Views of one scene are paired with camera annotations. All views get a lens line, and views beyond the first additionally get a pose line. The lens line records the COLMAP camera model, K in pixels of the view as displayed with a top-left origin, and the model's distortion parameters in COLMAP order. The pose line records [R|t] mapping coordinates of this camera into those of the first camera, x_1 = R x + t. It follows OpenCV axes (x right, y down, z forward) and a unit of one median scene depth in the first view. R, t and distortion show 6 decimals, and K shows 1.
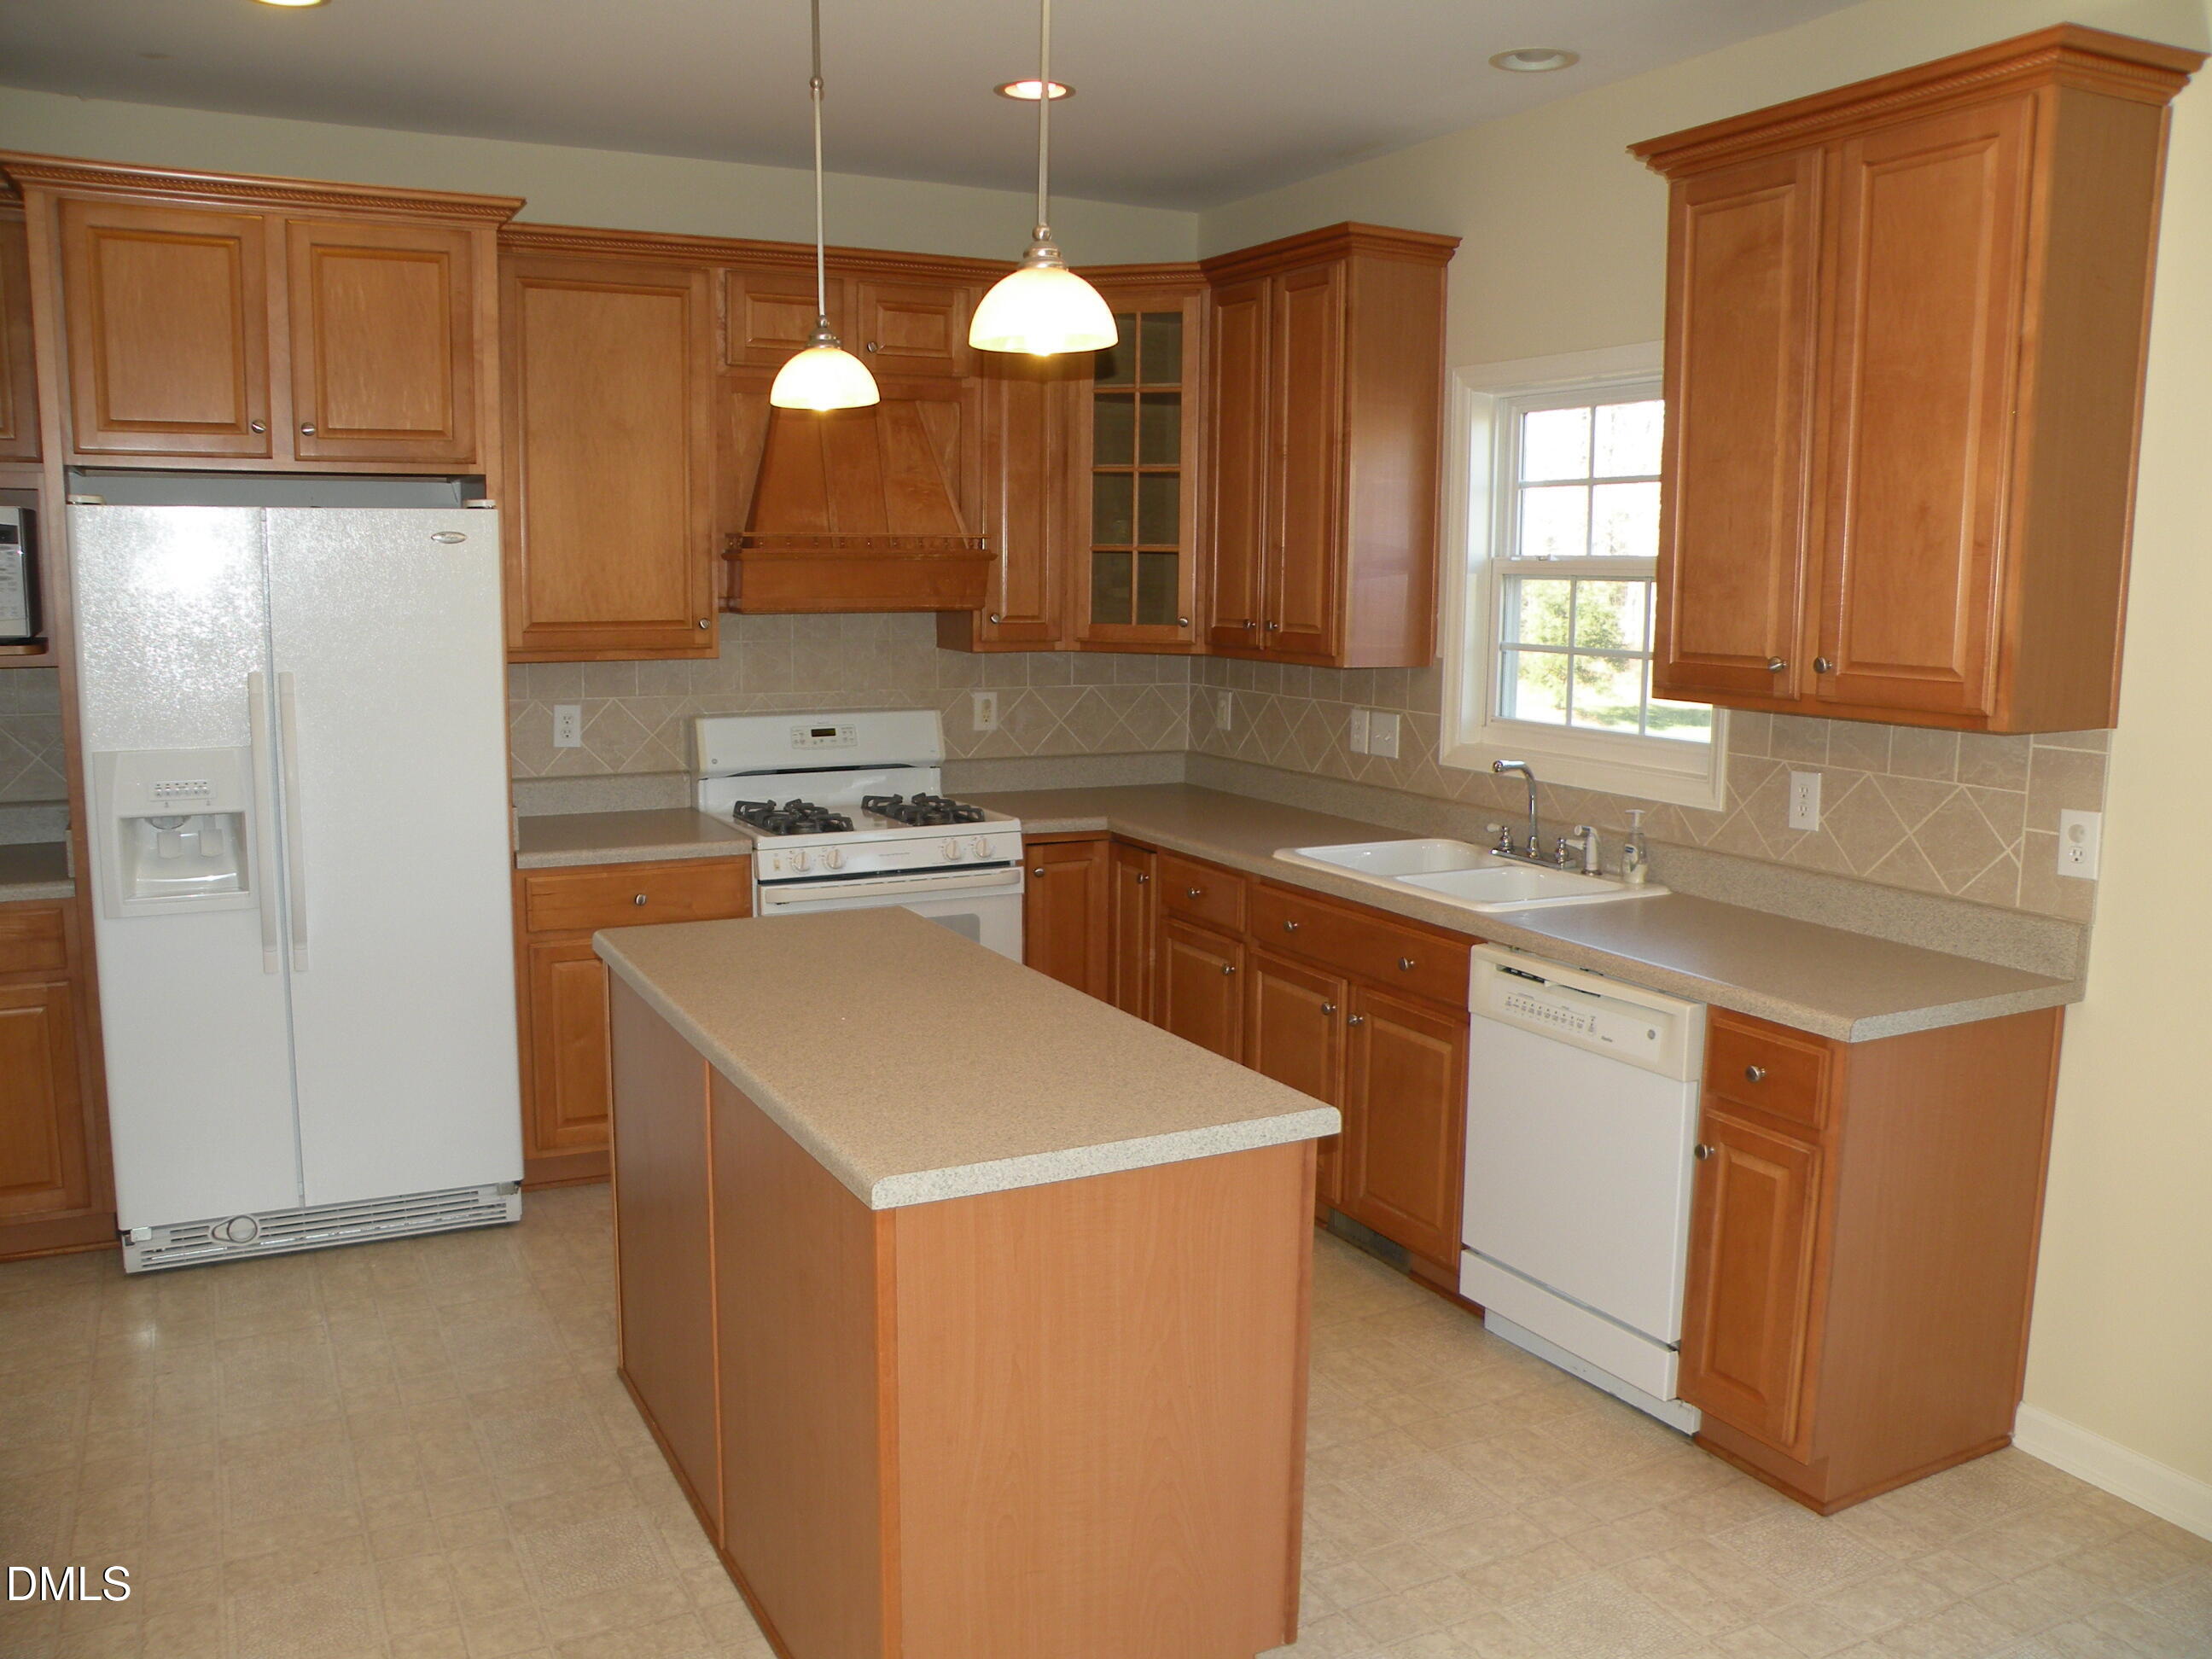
lens RADIAL K [[1787.3, 0, 1100.4], [0, 1787.3, 833.2], [0, 0, 1]] dist [-0.159382, 0.152671]
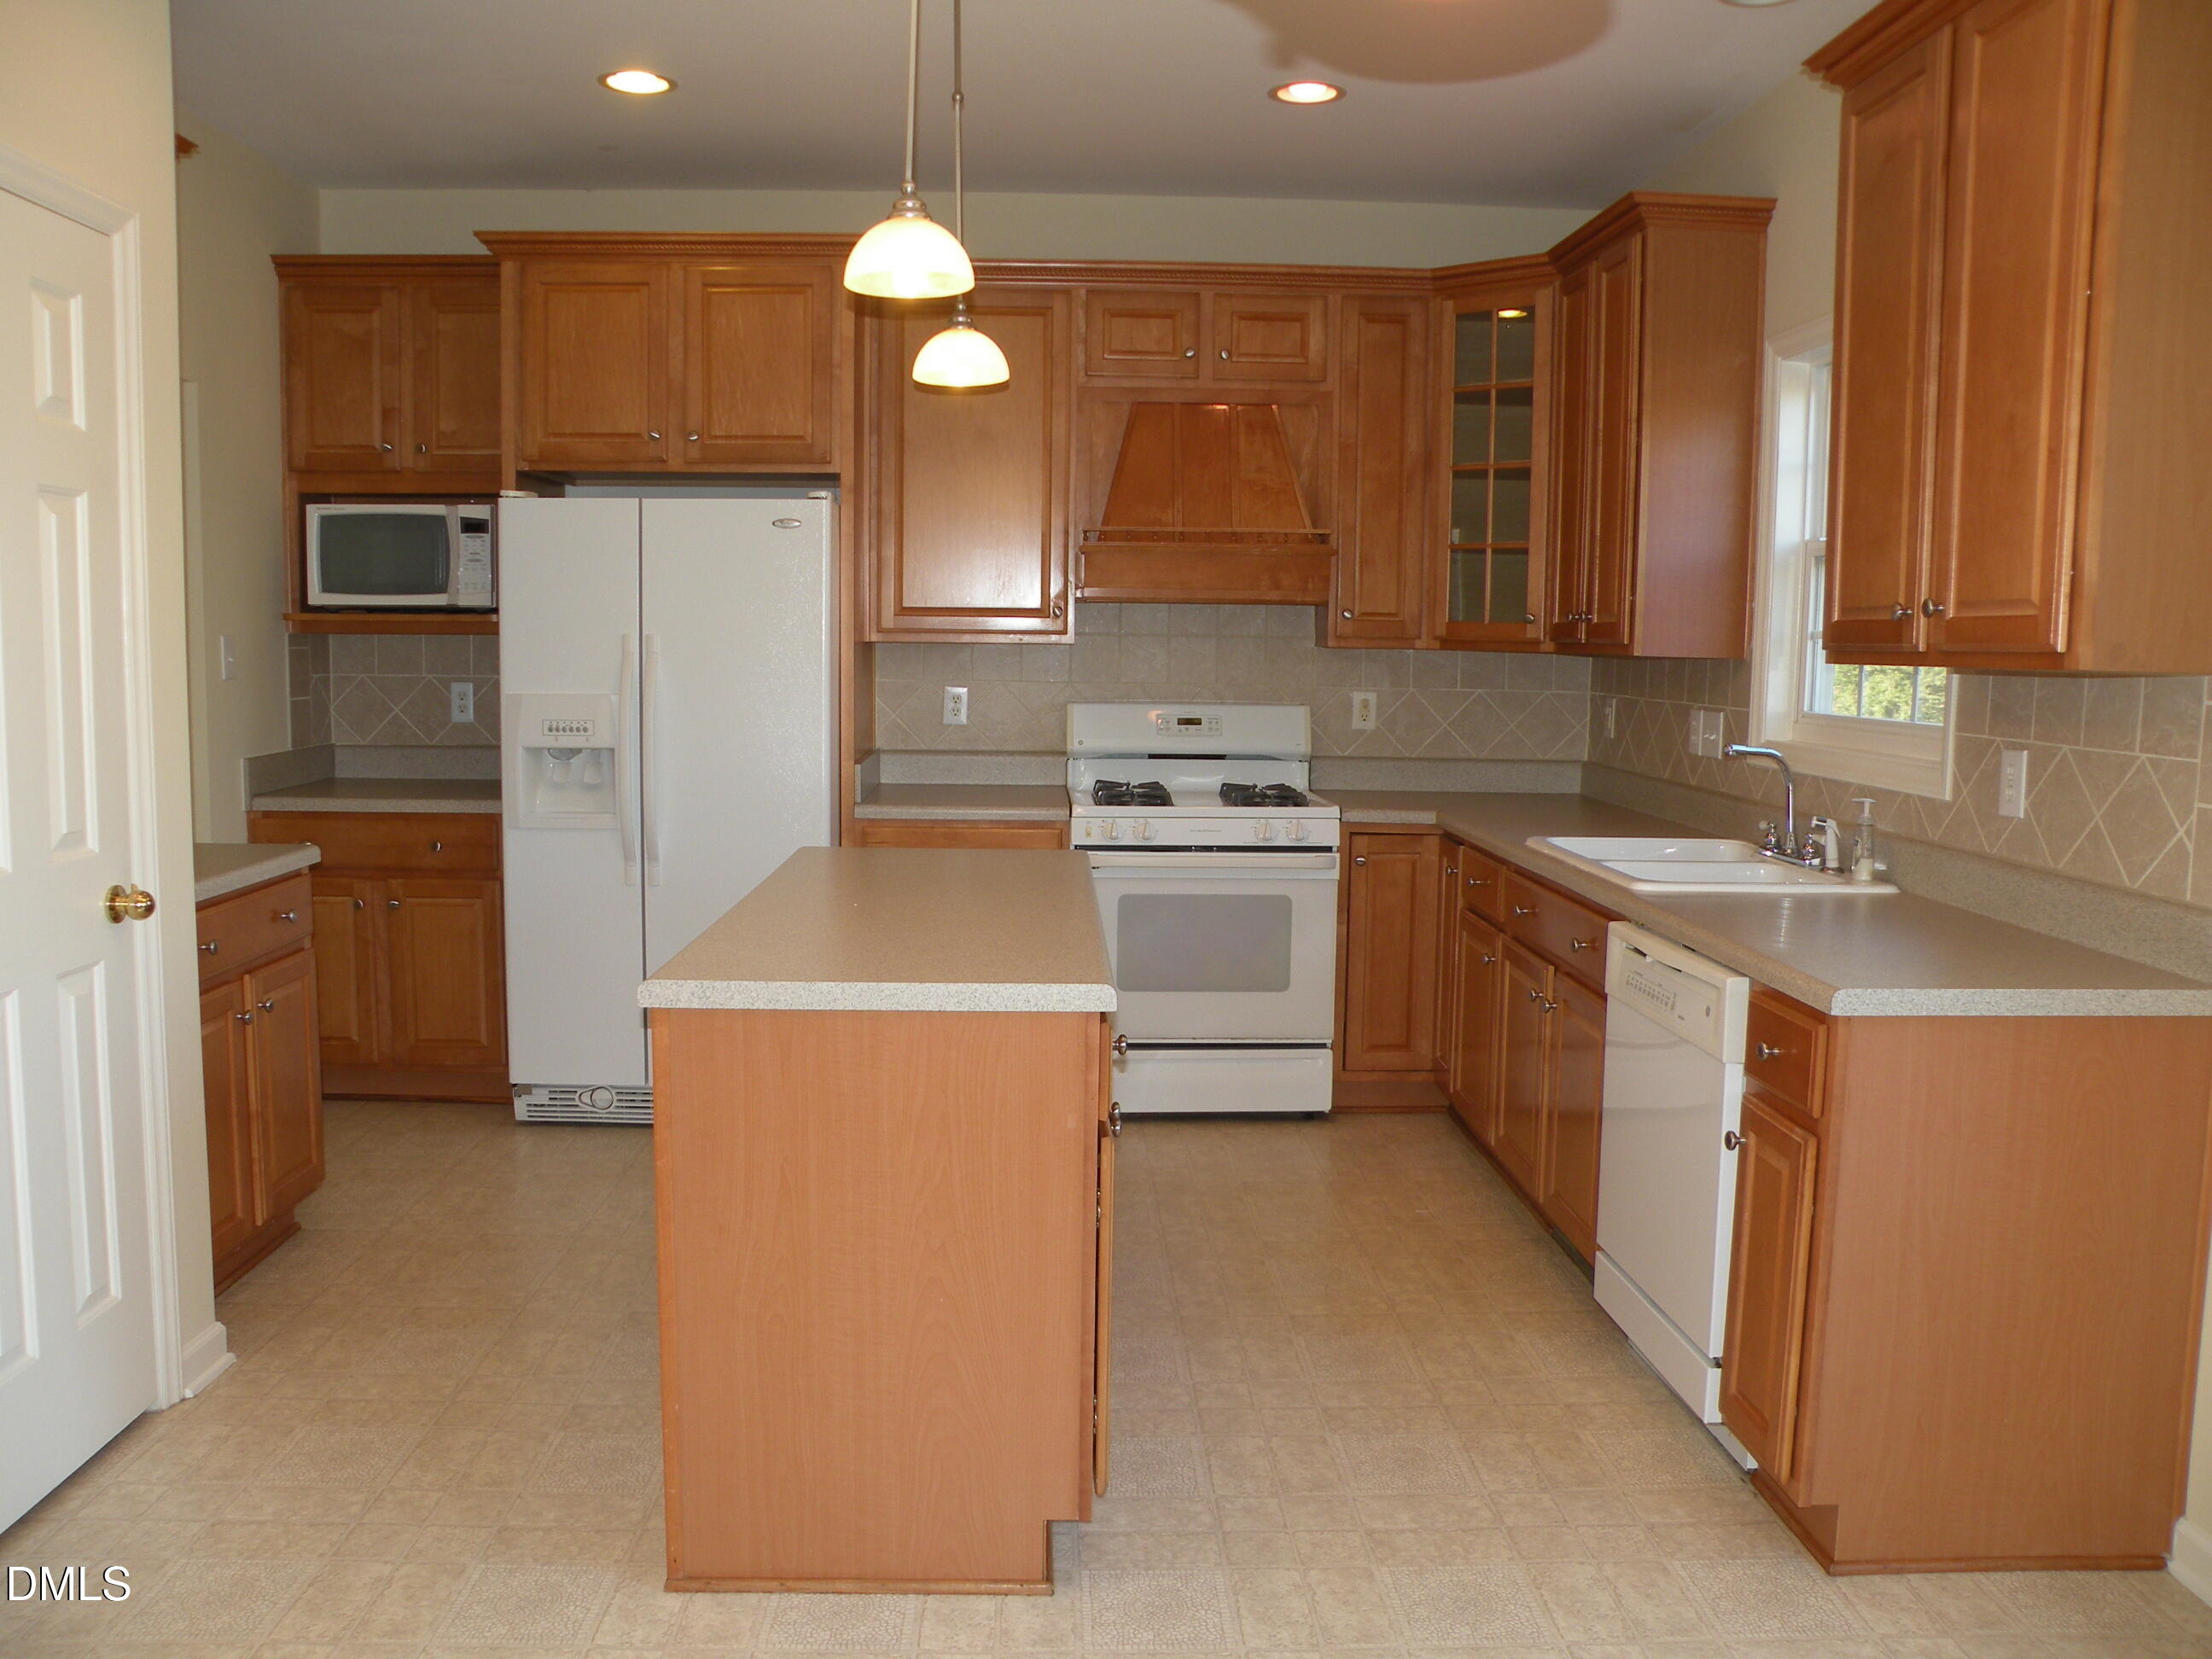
lens RADIAL K [[1787.3, 0, 1100.4], [0, 1787.3, 833.2], [0, 0, 1]] dist [-0.159382, 0.152671]
pose [[0.900539, 0.049972, -0.431894, 0.326036], [-0.068943, 0.997217, -0.028371, 0.054637], [0.429274, 0.055325, 0.901478, 0.031632]]
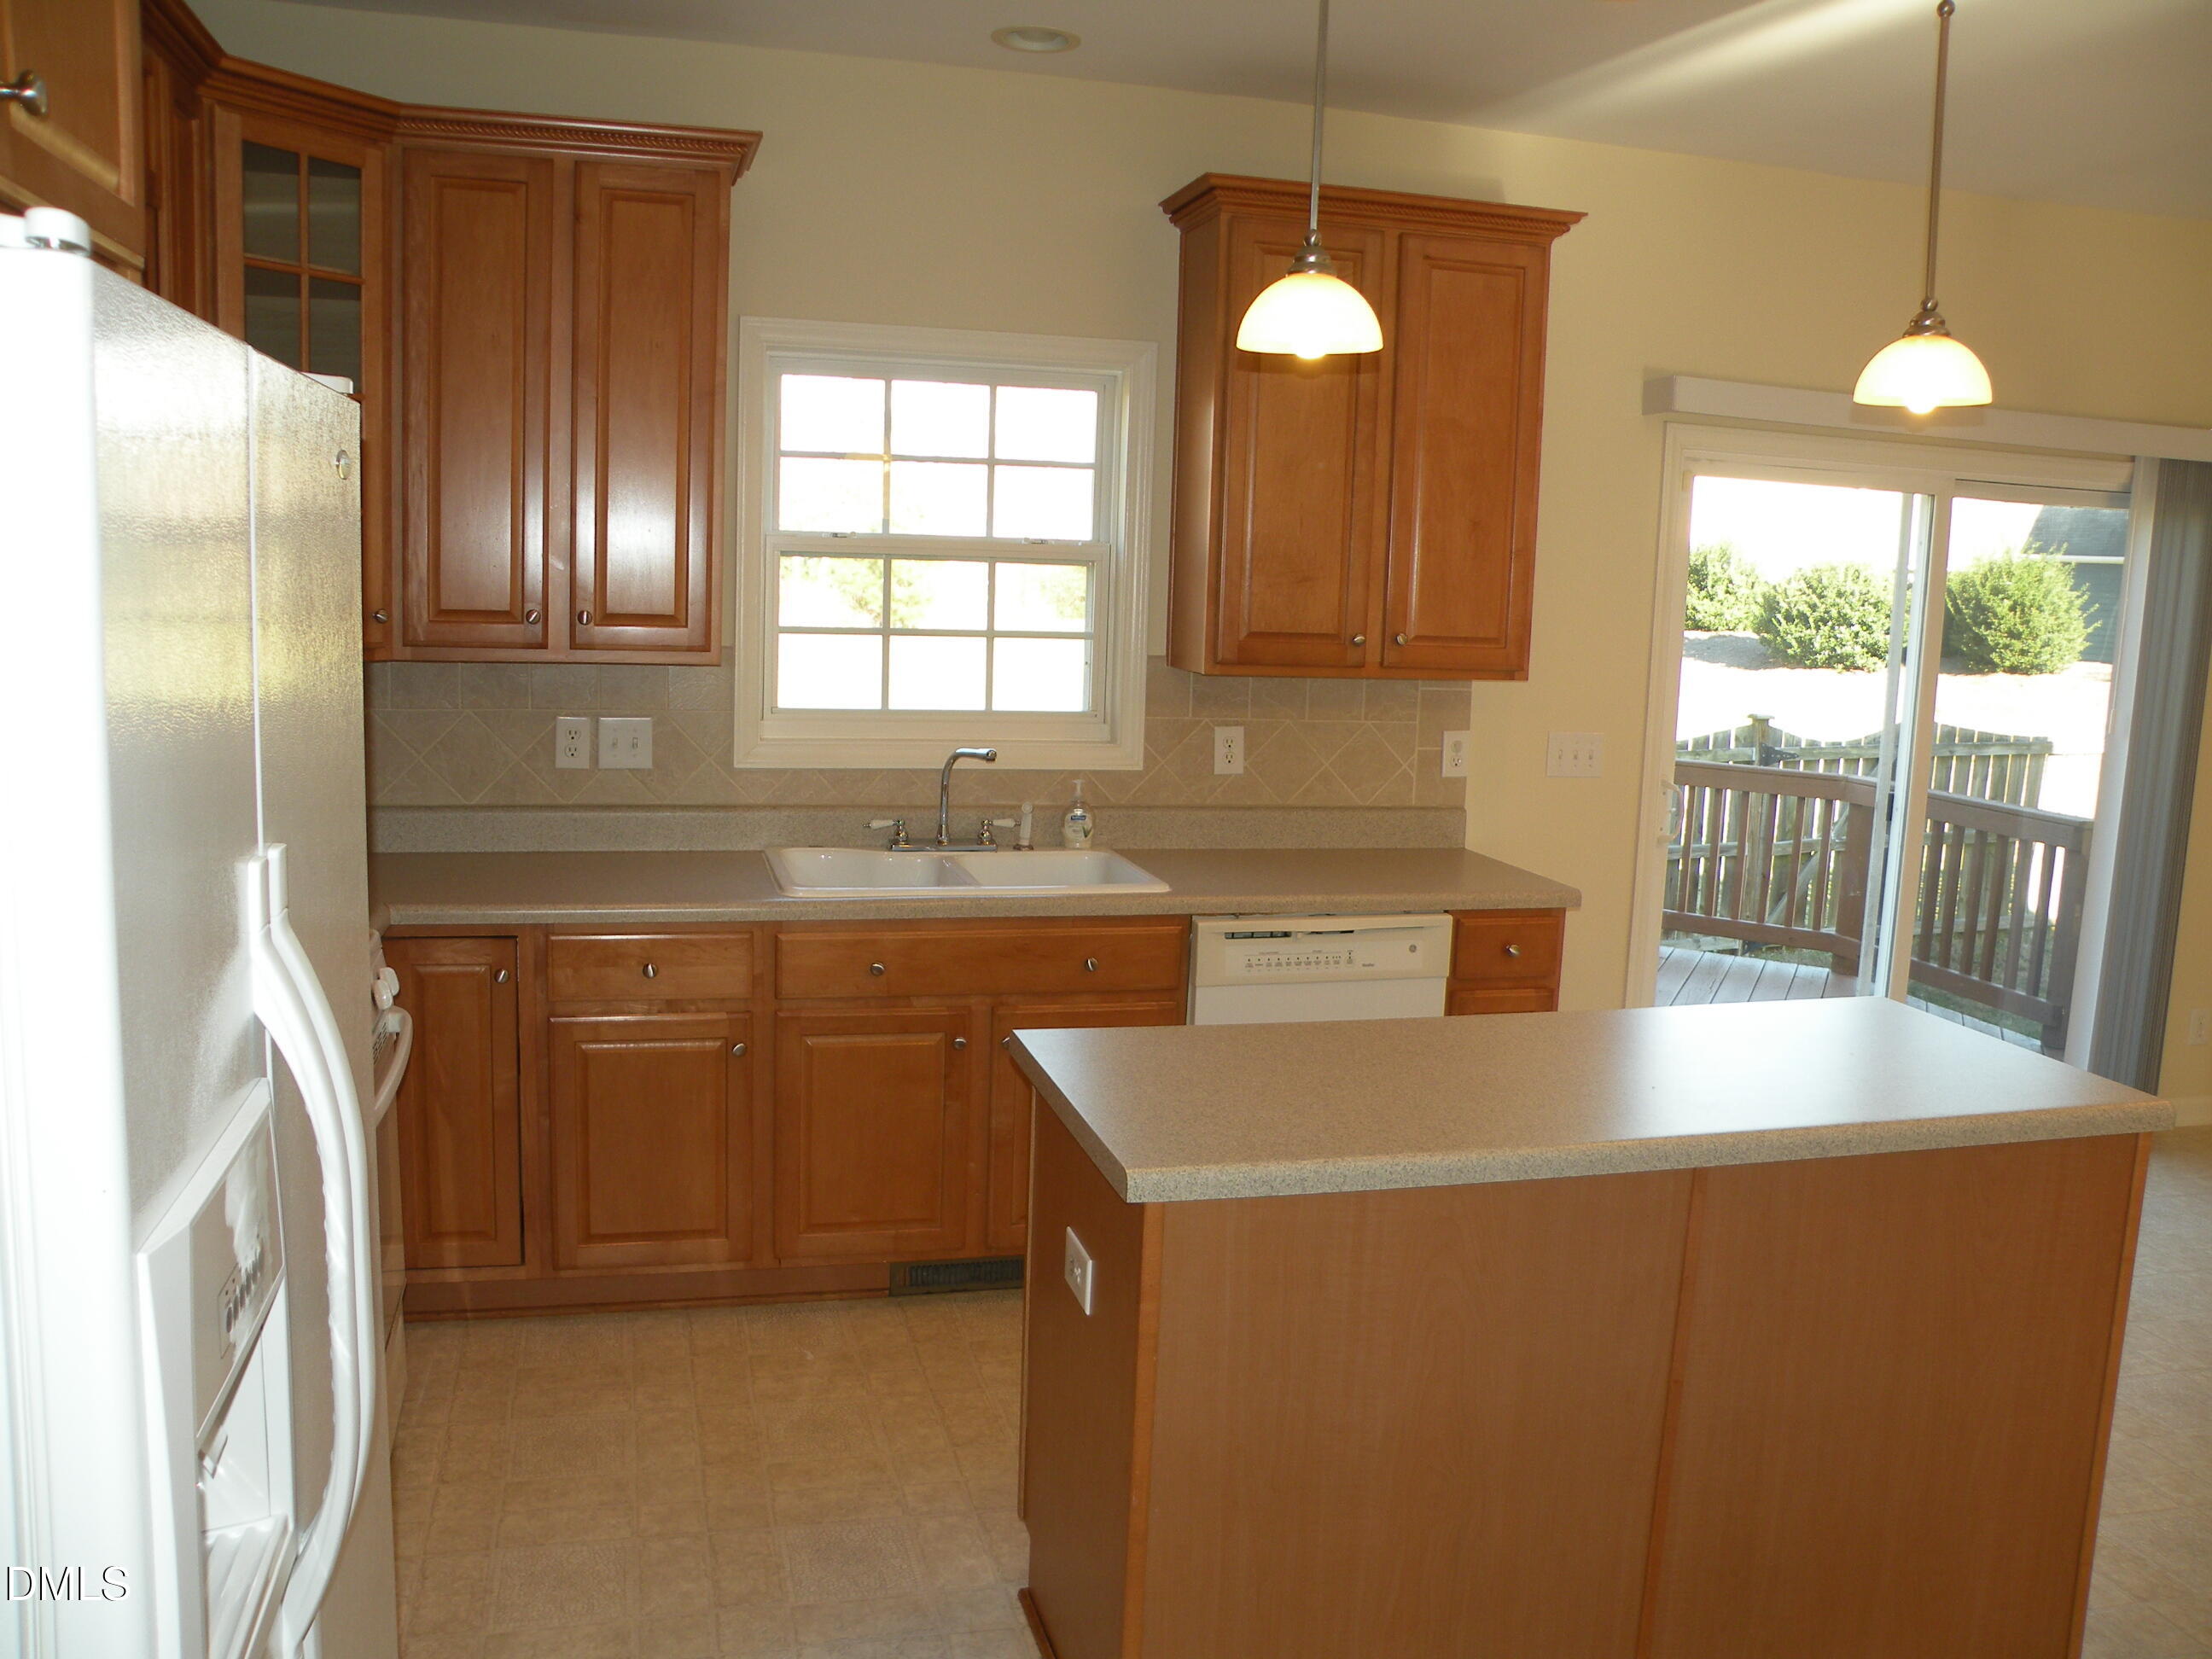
lens RADIAL K [[1787.3, 0, 1100.4], [0, 1787.3, 833.2], [0, 0, 1]] dist [-0.159382, 0.152671]
pose [[0.221204, -0.147970, 0.963936, -0.710910], [0.109467, 0.985943, 0.126228, -0.112087], [-0.969064, 0.077597, 0.234293, 0.713826]]
